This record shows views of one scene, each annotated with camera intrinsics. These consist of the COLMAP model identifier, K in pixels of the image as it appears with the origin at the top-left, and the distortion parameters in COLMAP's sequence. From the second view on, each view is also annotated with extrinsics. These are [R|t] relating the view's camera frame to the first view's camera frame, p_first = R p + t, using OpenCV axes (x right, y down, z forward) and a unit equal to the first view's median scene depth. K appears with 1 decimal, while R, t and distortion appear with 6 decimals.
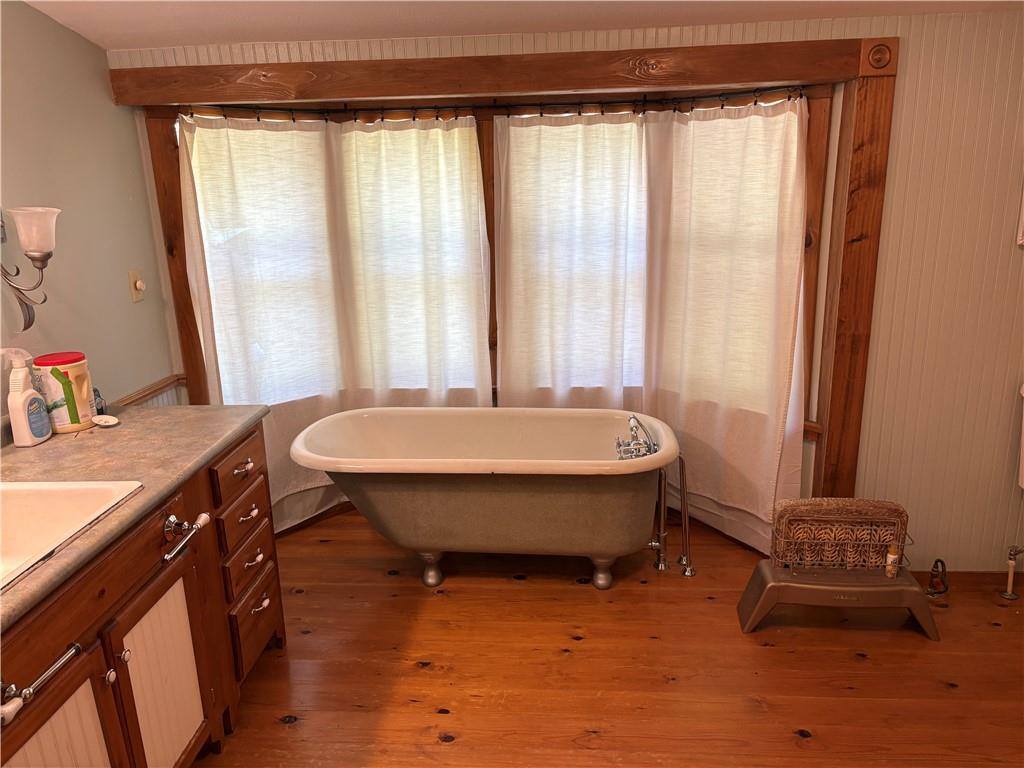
lens RADIAL K [[775.8, 0, 507.5], [0, 775.8, 384.3], [0, 0, 1]] dist [0.052158, -0.055499]
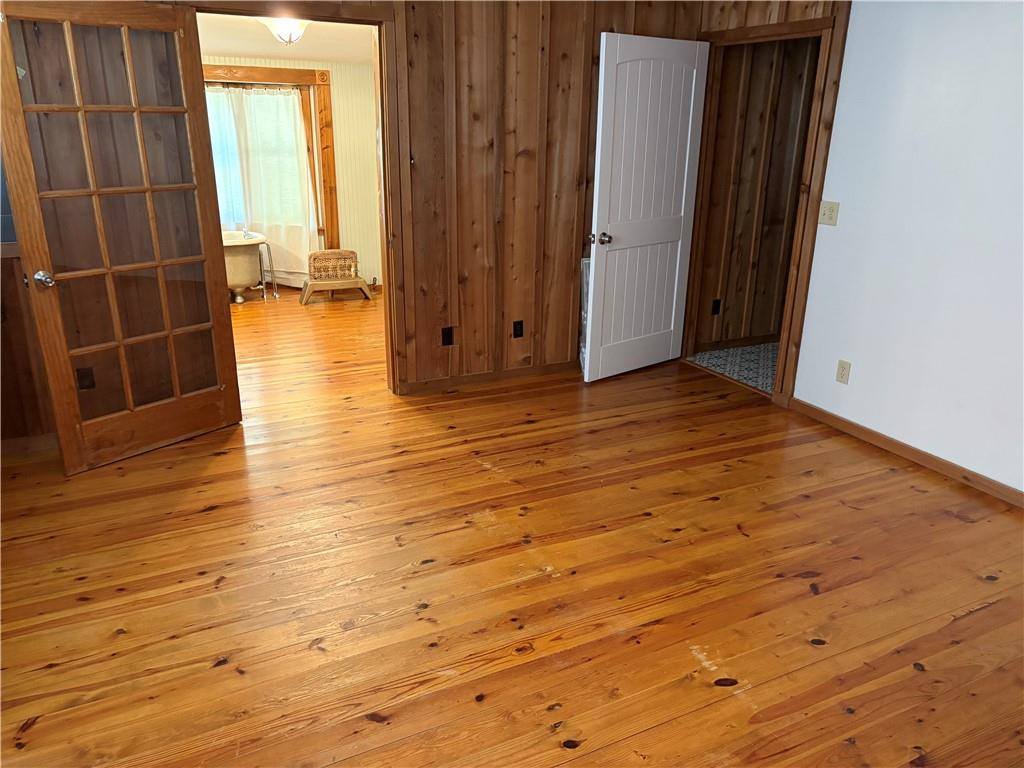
lens RADIAL K [[775.8, 0, 507.5], [0, 775.8, 384.3], [0, 0, 1]] dist [0.052158, -0.055499]
pose [[0.850412, -0.131995, 0.509290, -0.455175], [0.101184, 0.990979, 0.087880, 0.419146], [-0.516296, -0.023202, 0.856096, -1.522001]]
